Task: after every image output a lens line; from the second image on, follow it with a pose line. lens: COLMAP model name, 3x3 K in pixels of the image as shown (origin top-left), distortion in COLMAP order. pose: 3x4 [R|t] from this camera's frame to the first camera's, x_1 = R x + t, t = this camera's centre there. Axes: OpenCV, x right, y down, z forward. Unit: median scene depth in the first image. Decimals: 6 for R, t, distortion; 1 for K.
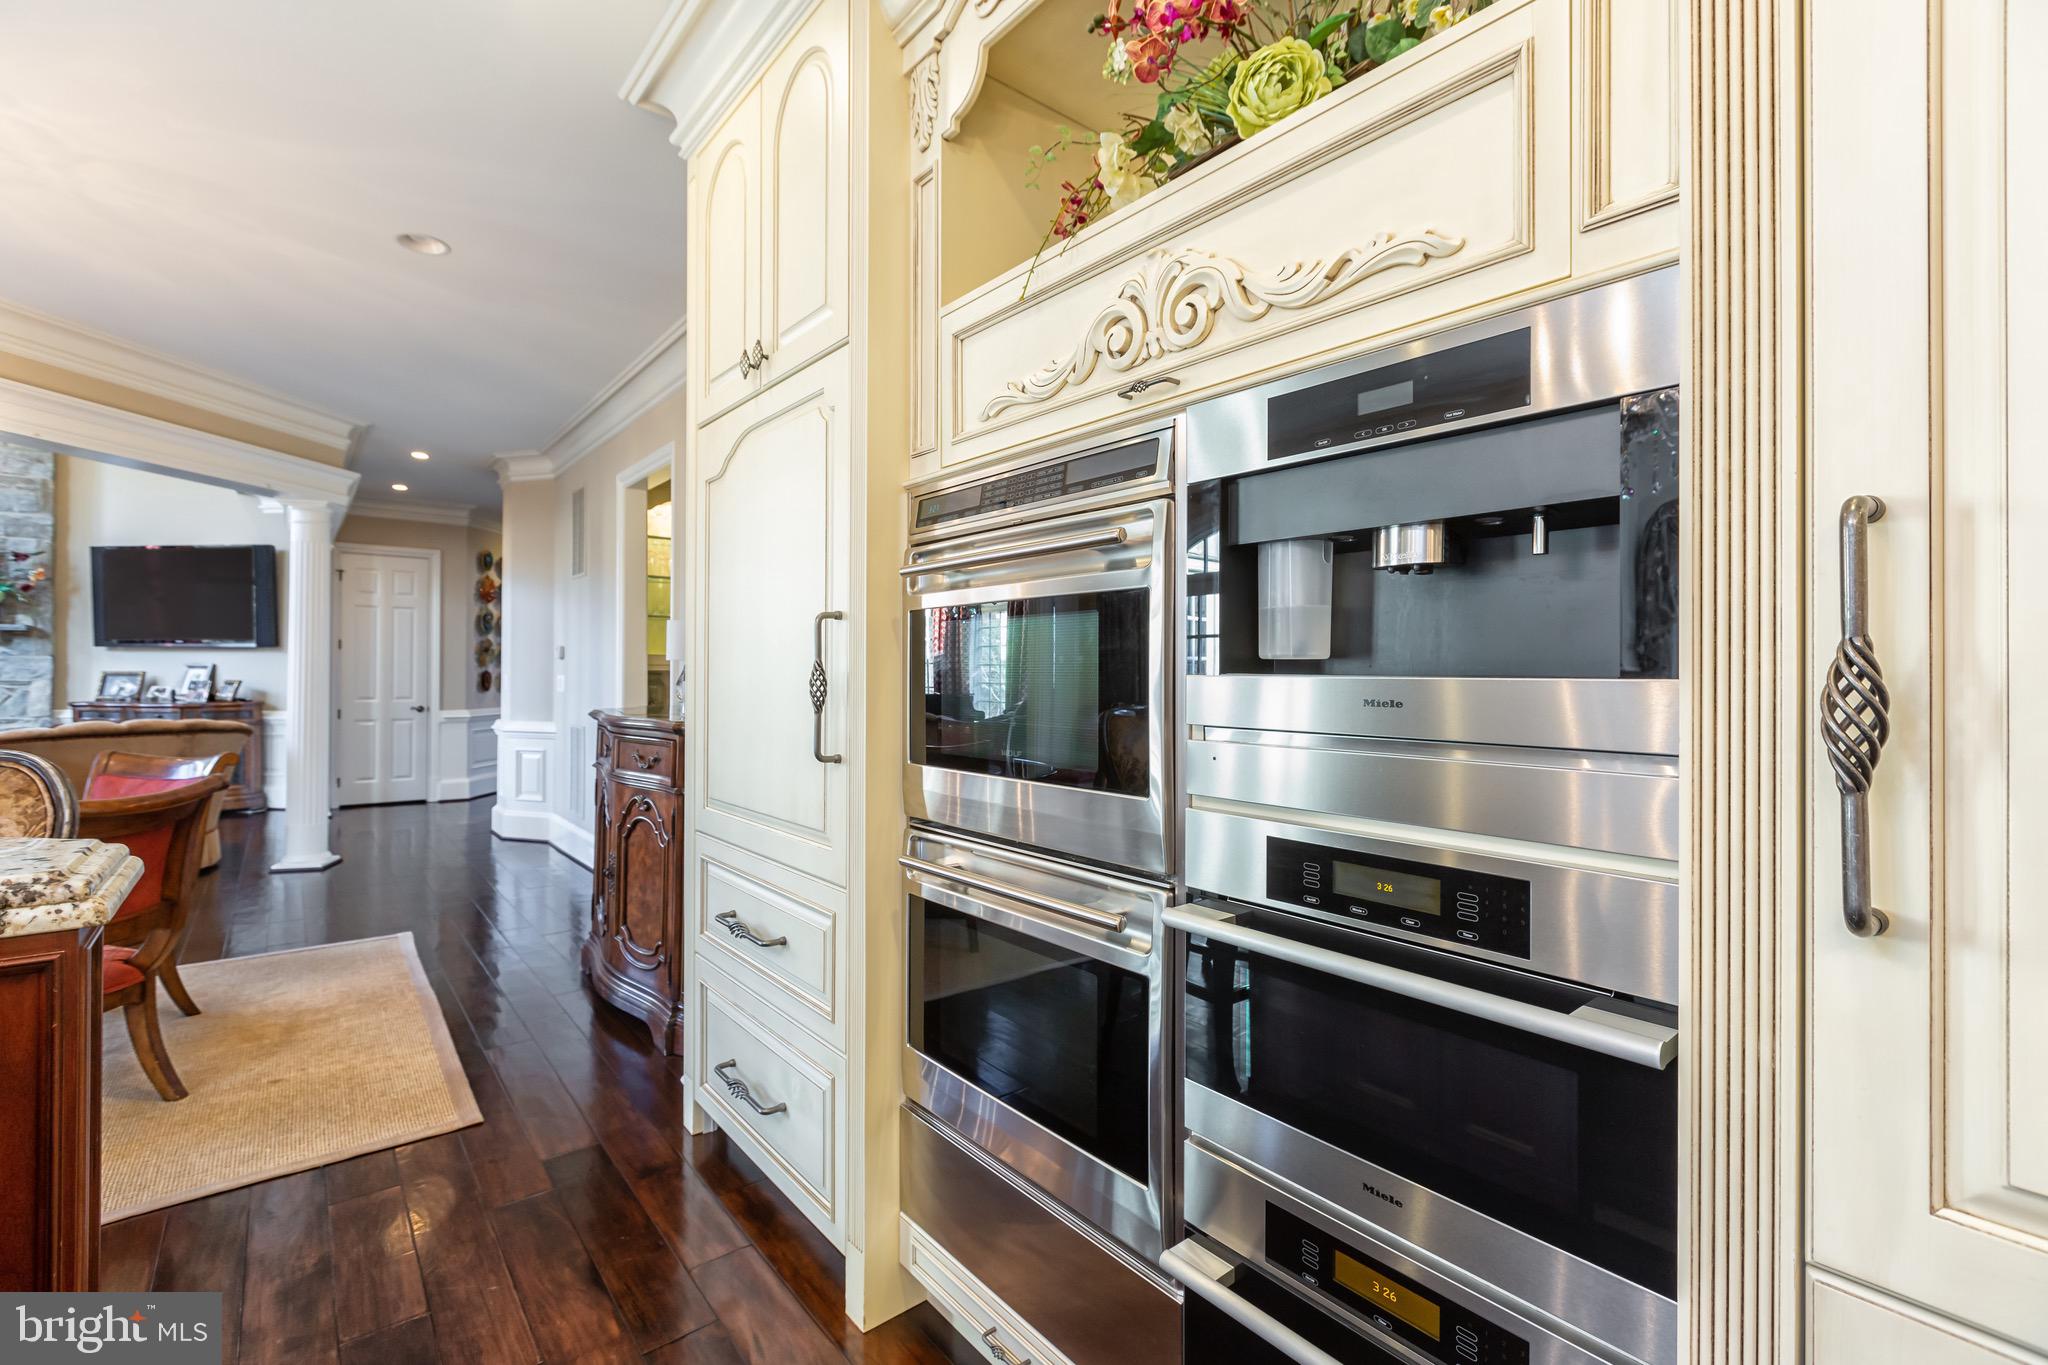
lens RADIAL K [[898.2, 0, 1015.9], [0, 898.2, 664.4], [0, 0, 1]] dist [-0.003370, -0.000228]
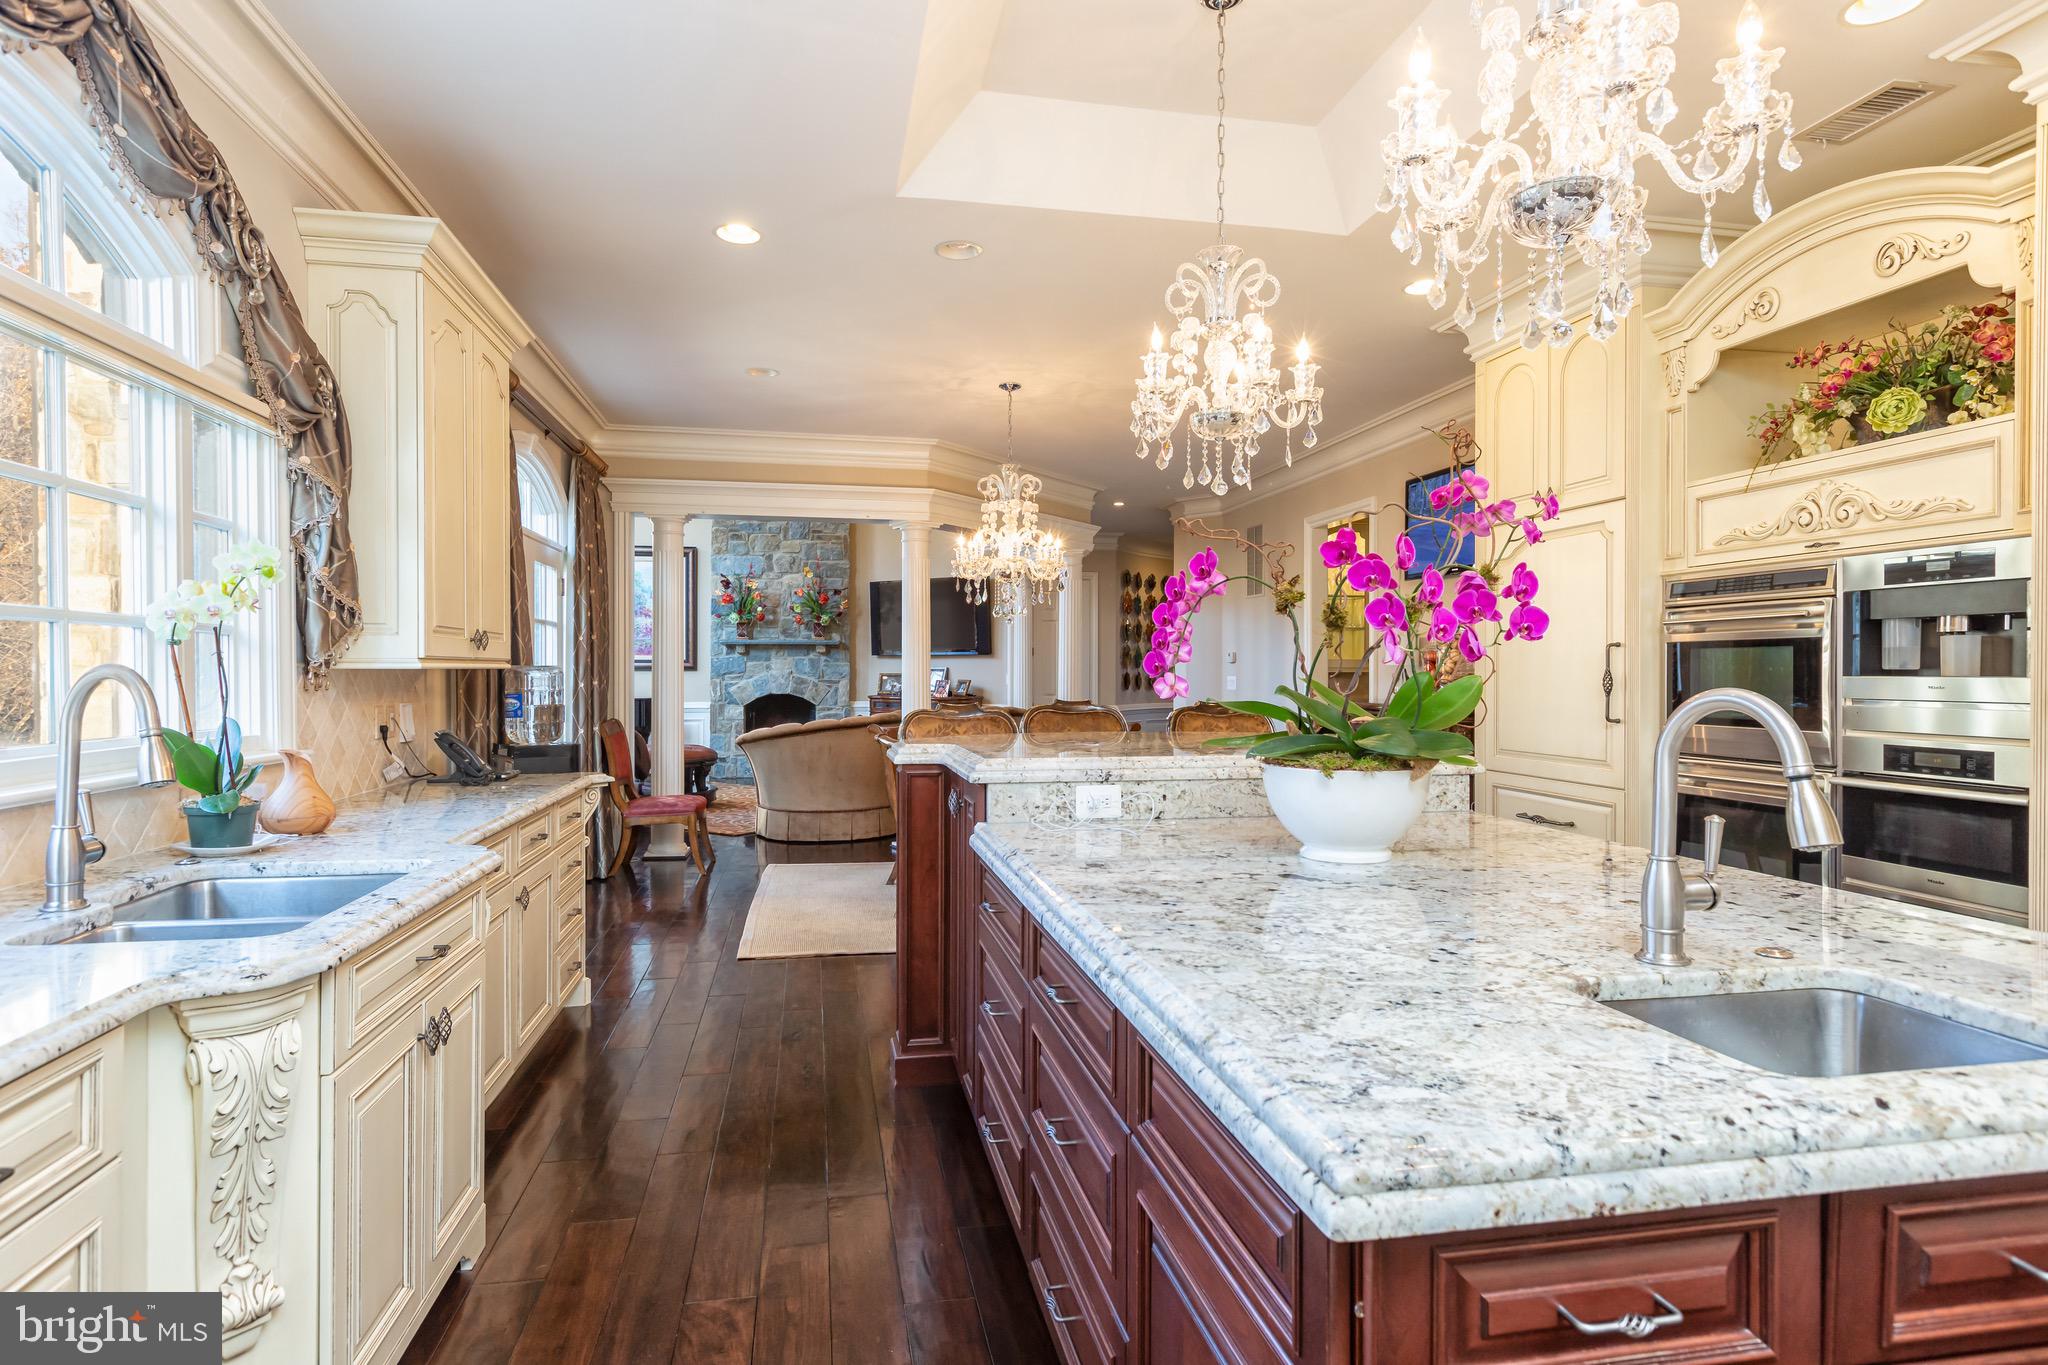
lens RADIAL K [[1088.3, 0, 1014.6], [0, 1088.3, 669.9], [0, 0, 1]] dist [0.008081, -0.000025]
pose [[0.879291, -0.002159, -0.476281, -0.205640], [0.004899, 0.999978, 0.004511, -0.016982], [0.476261, -0.006299, 0.879282, -1.493891]]
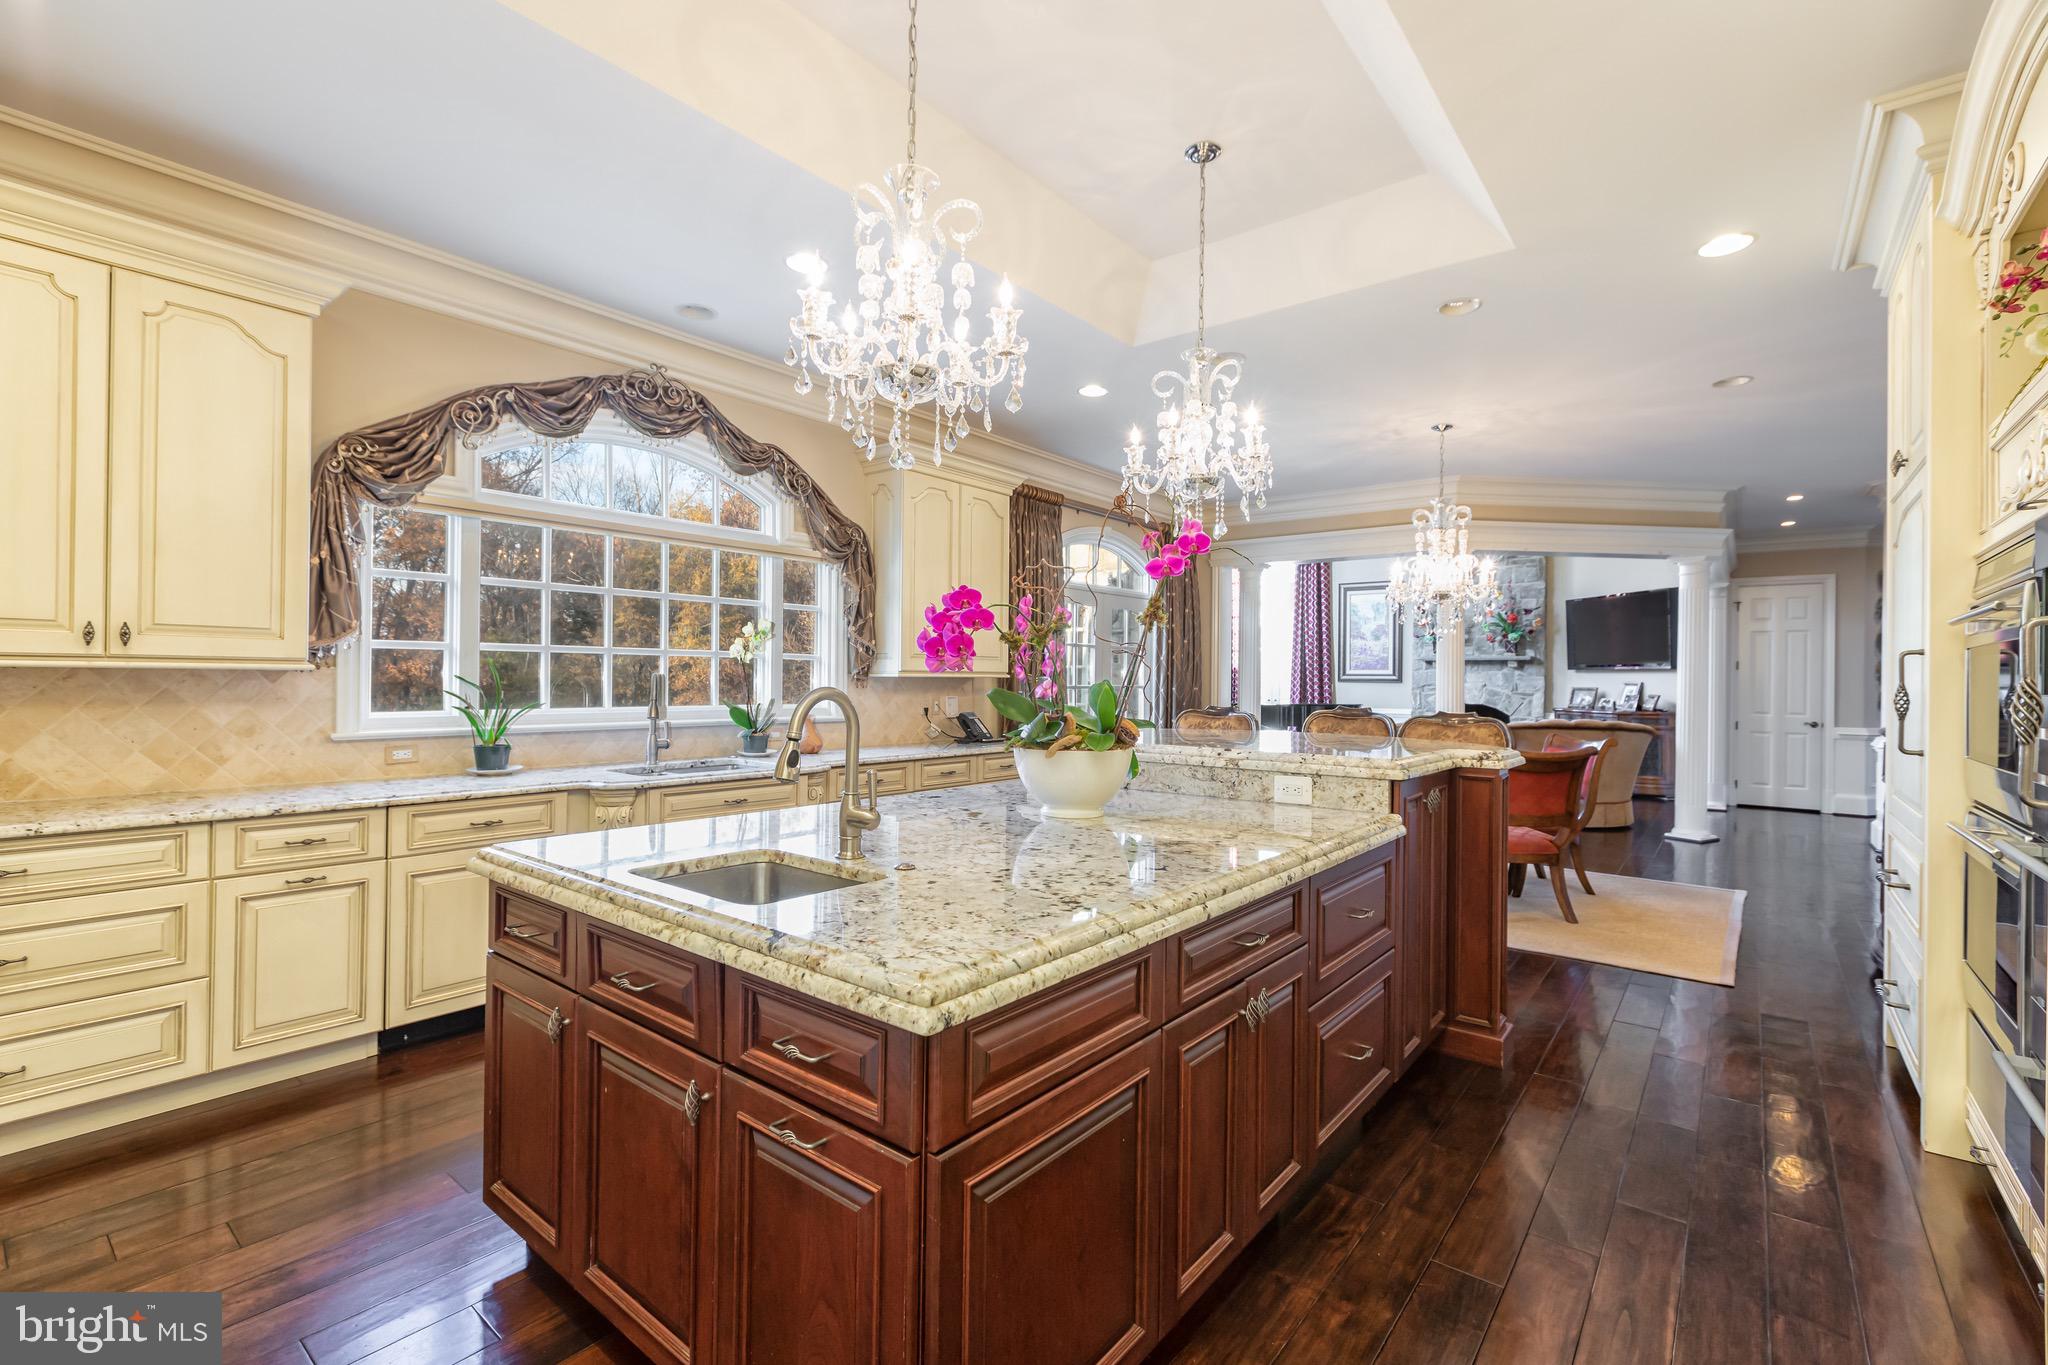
lens RADIAL K [[898.2, 0, 1018.0], [0, 898.2, 681.1], [0, 0, 1]] dist [-0.003370, -0.000228]
pose [[0.201522, 0.001469, -0.979483, 0.840582], [-0.002051, 0.999997, 0.001078, -0.006586], [0.979482, 0.001791, 0.201525, -0.640201]]
